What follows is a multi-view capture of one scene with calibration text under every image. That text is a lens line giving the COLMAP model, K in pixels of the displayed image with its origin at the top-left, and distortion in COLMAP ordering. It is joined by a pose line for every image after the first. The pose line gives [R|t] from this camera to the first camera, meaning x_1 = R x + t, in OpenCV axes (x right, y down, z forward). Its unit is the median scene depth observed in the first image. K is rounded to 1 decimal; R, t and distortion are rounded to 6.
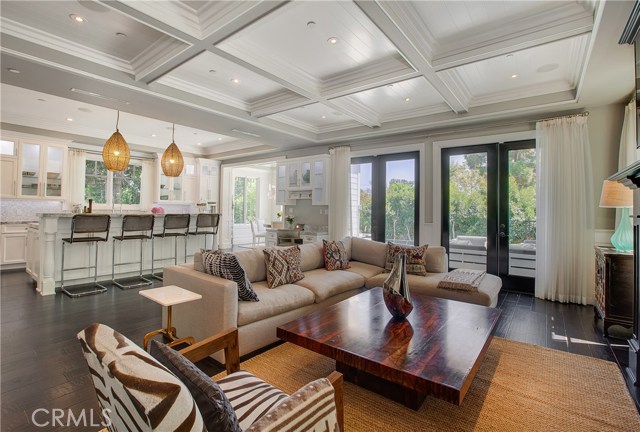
lens RADIAL K [[303.5, 0, 296.7], [0, 303.5, 211.4], [0, 0, 1]] dist [-0.000888, 0.000090]
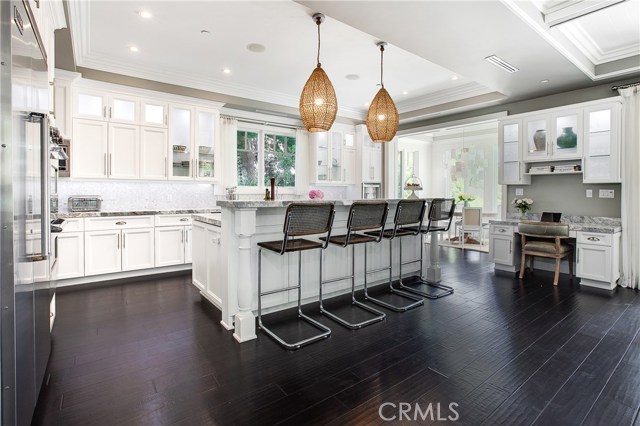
lens RADIAL K [[302.8, 0, 319.2], [0, 302.8, 209.2], [0, 0, 1]] dist [-0.019276, 0.000649]
pose [[0.979304, 0.000109, -0.202393, -0.367815], [0.010452, 0.998638, 0.051112, -0.004500], [0.202123, -0.052170, 0.977970, 0.304331]]
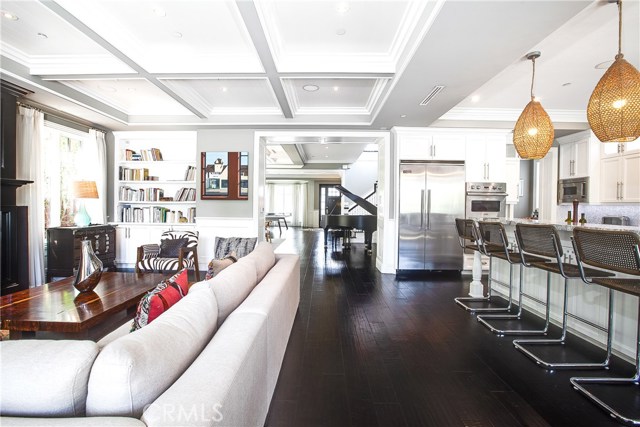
lens RADIAL K [[302.8, 0, 319.2], [0, 302.8, 209.7], [0, 0, 1]] dist [-0.019276, 0.000649]
pose [[-0.753650, -0.017098, -0.657054, 0.162832], [-0.027483, 0.999607, 0.005512, -0.005814], [0.656702, 0.022212, -0.753823, 0.933130]]
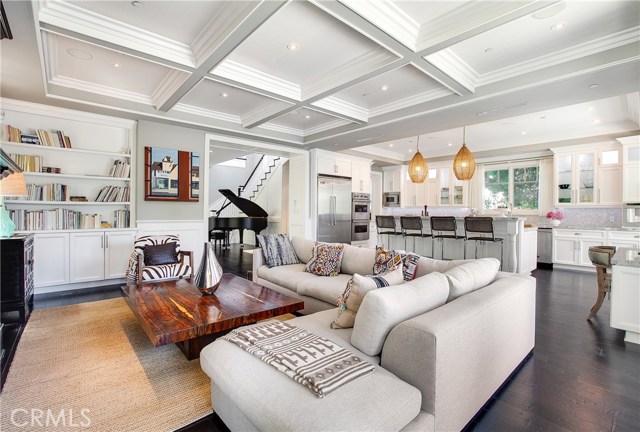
lens RADIAL K [[297.5, 0, 330.4], [0, 297.5, 215.6], [0, 0, 1]] dist [-0.001890, -0.000107]
pose [[-0.106445, -0.002964, -0.994314, 0.545107], [-0.016865, 0.999857, -0.001175, 0.010189], [0.994176, 0.016644, -0.106480, 0.600422]]
